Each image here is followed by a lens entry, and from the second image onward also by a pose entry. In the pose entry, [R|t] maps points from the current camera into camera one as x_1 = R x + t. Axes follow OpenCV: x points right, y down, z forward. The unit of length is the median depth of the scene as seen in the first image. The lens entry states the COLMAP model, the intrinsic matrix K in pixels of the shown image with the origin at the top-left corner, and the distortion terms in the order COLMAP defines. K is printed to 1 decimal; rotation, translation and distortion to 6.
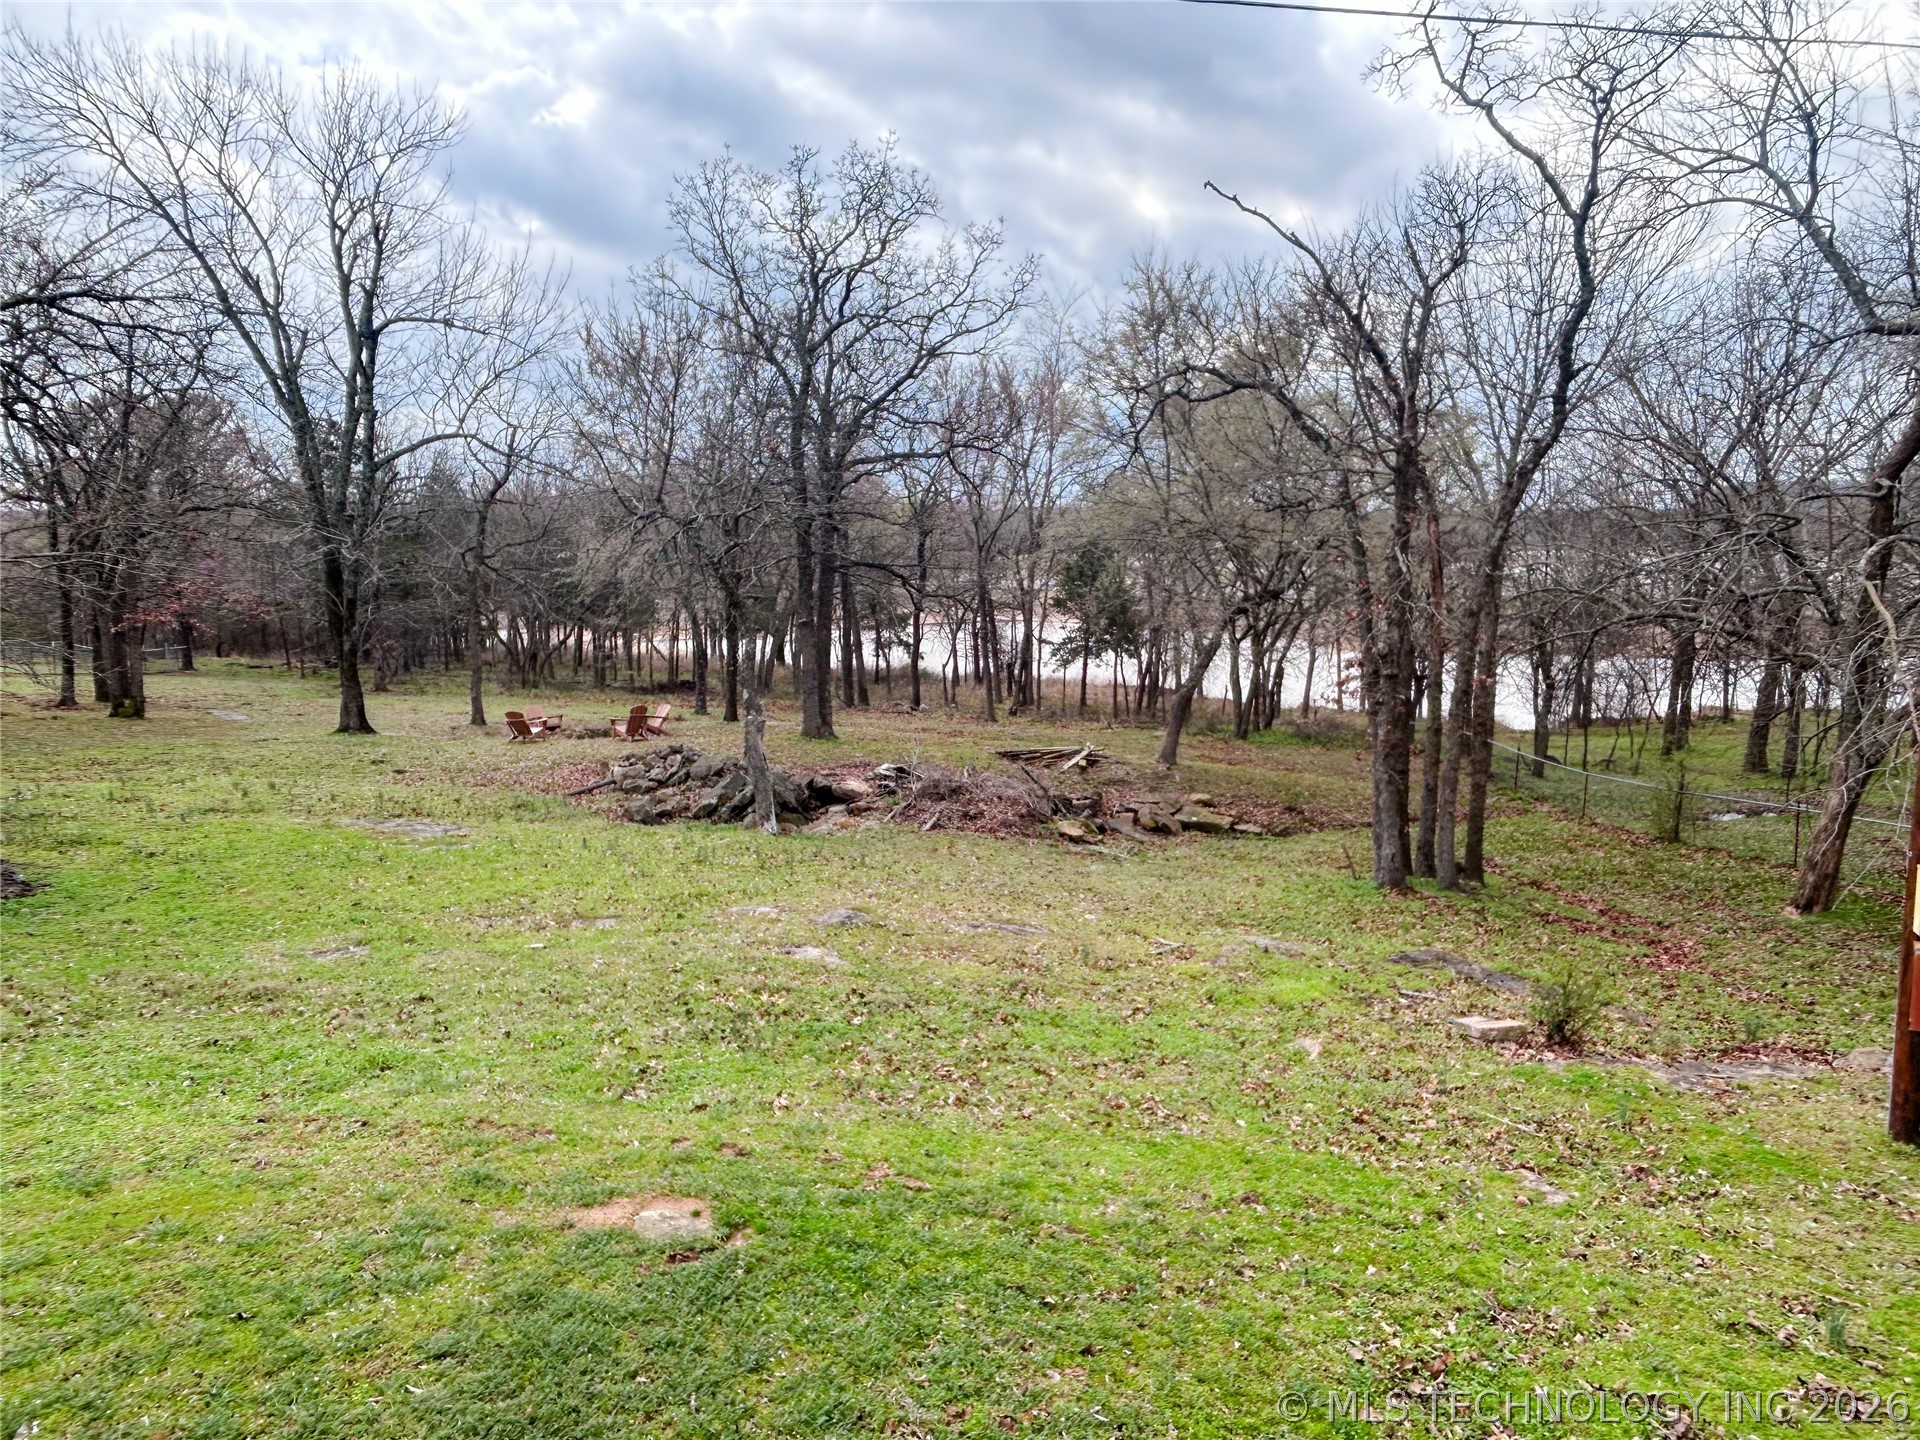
lens RADIAL K [[1247.5, 0, 930.5], [0, 1247.5, 697.6], [0, 0, 1]] dist [0.001407, -0.003621]
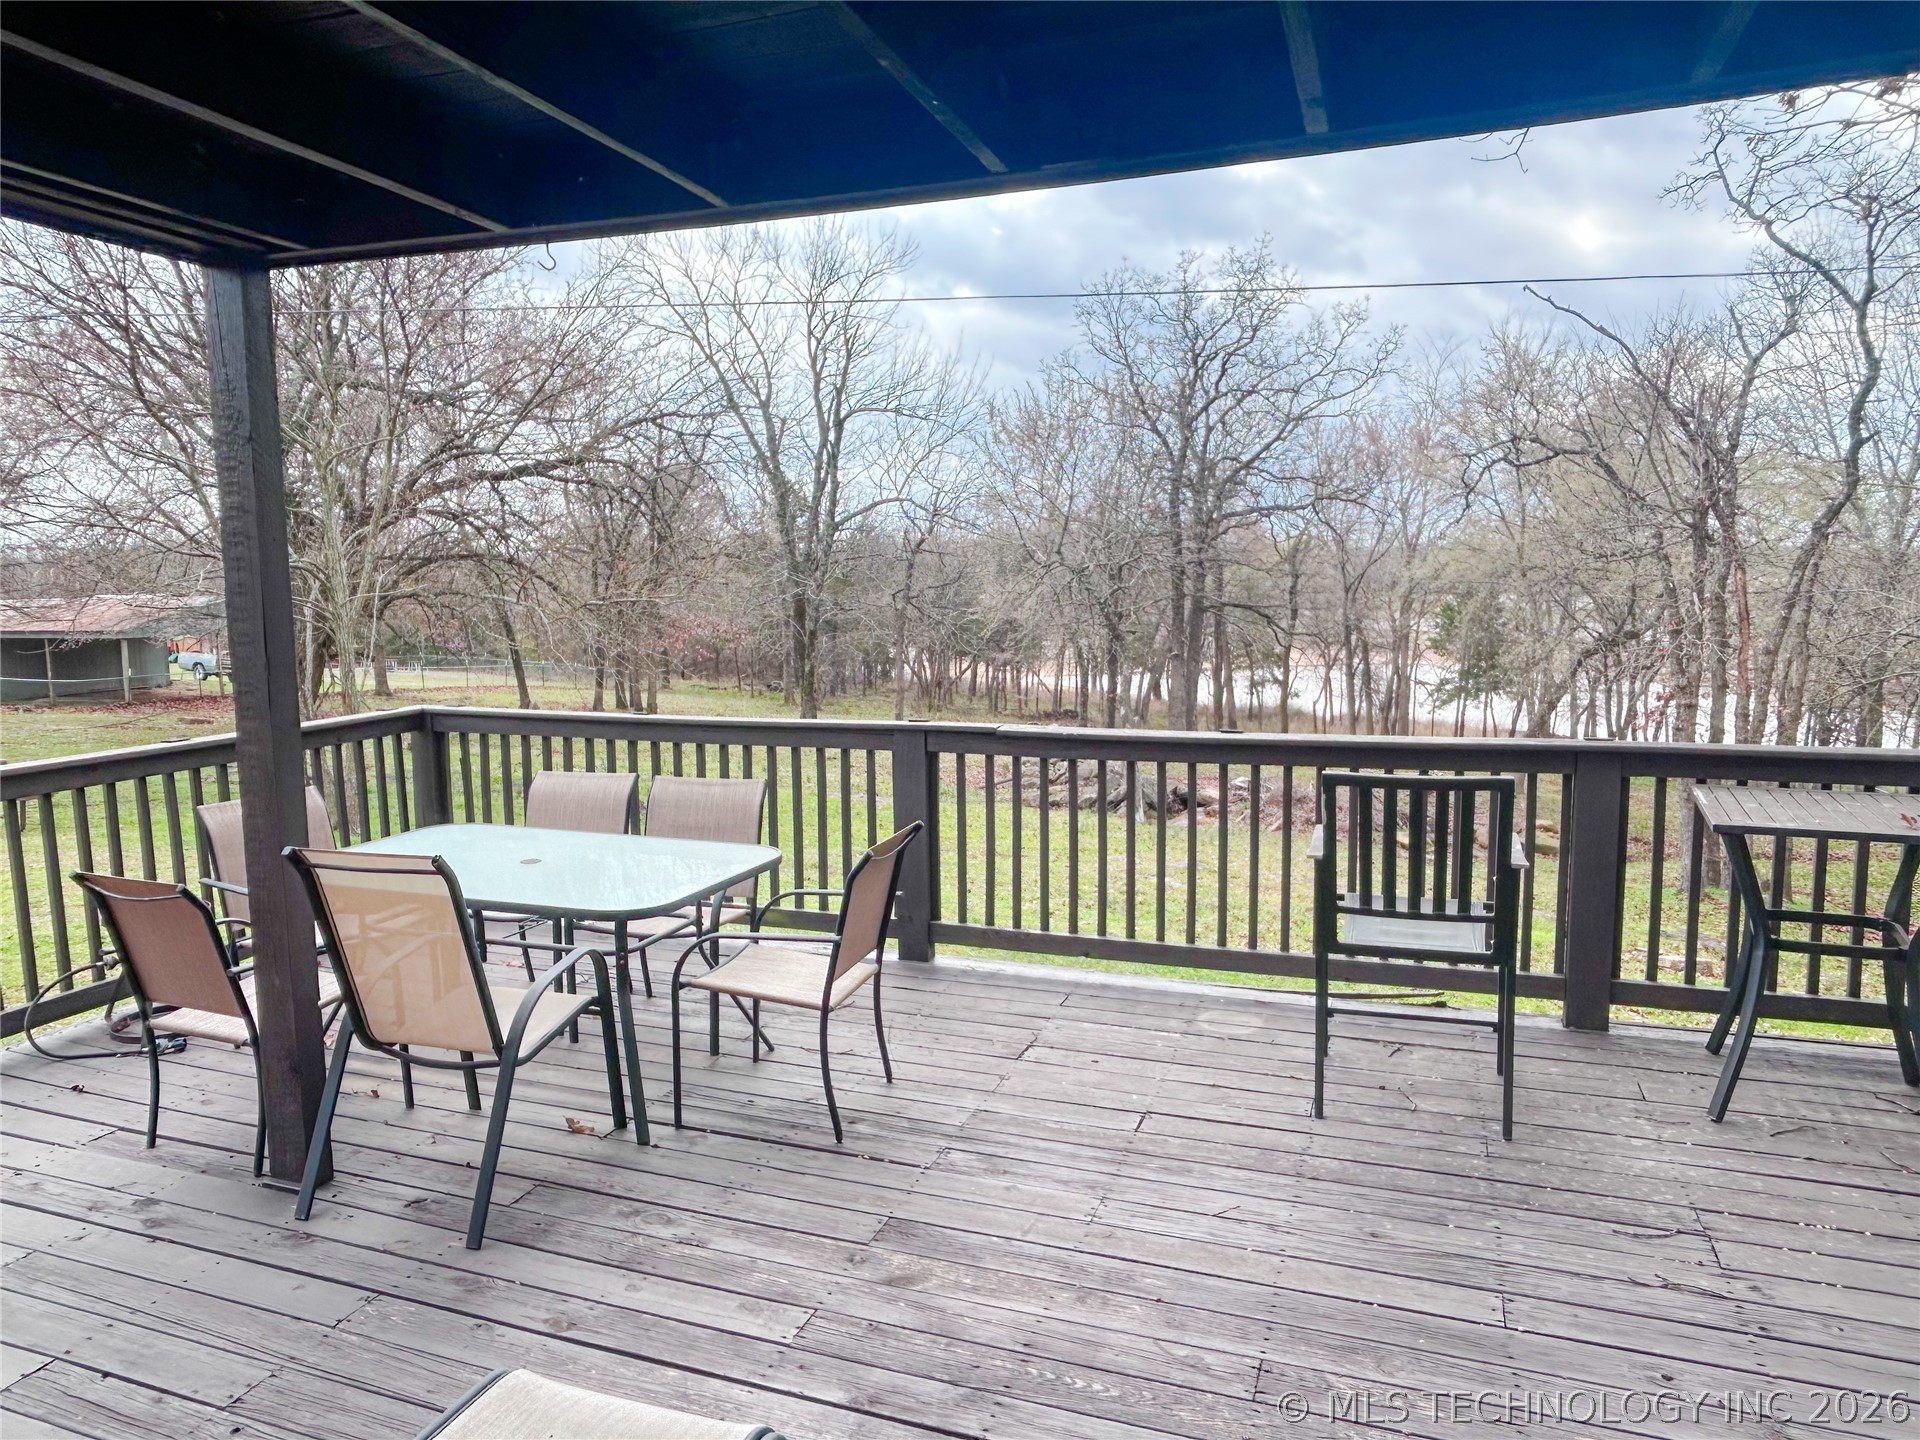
lens RADIAL K [[1247.5, 0, 943.2], [0, 1247.5, 730.5], [0, 0, 1]] dist [0.001407, -0.003621]
pose [[0.957591, 0.034604, -0.286046, 0.024747], [-0.036422, 0.999336, -0.001035, 0.017888], [0.285820, 0.011410, 0.958215, -0.163685]]
